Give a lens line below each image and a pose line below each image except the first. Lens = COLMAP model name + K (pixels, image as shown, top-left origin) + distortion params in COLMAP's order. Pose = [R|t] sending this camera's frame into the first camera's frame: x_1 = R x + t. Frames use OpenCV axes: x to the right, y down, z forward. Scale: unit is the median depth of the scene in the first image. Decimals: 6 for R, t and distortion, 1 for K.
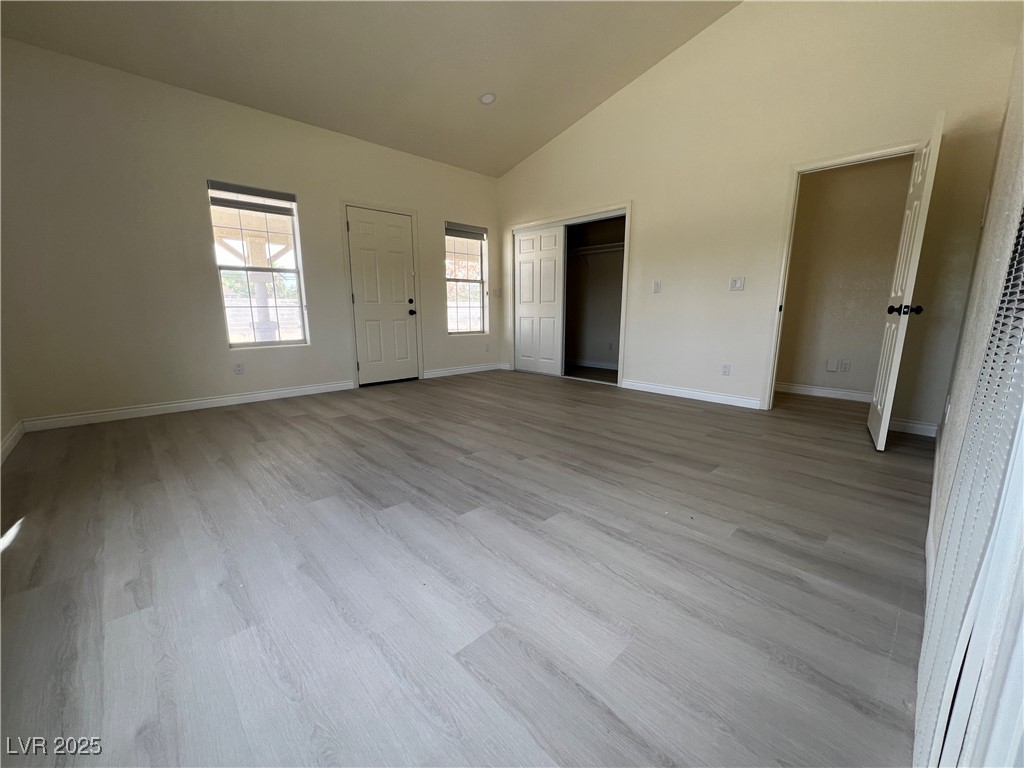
lens RADIAL K [[410.9, 0, 508.5], [0, 410.9, 387.8], [0, 0, 1]] dist [-0.002479, 0.000112]
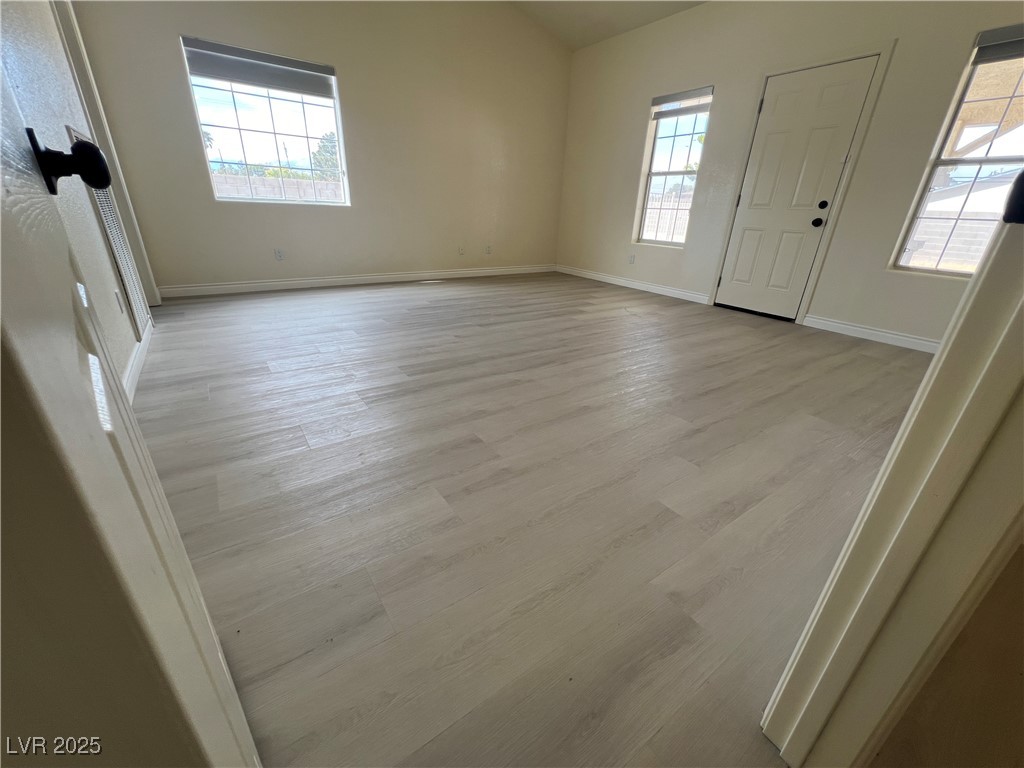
lens RADIAL K [[412.6, 0, 525.3], [0, 412.6, 389.8], [0, 0, 1]] dist [0.002661, 0.000245]
pose [[-0.129133, 0.402312, -0.906350, 0.790201], [-0.230114, 0.876895, 0.422023, -0.166366], [0.964558, 0.263061, -0.020658, 0.861334]]
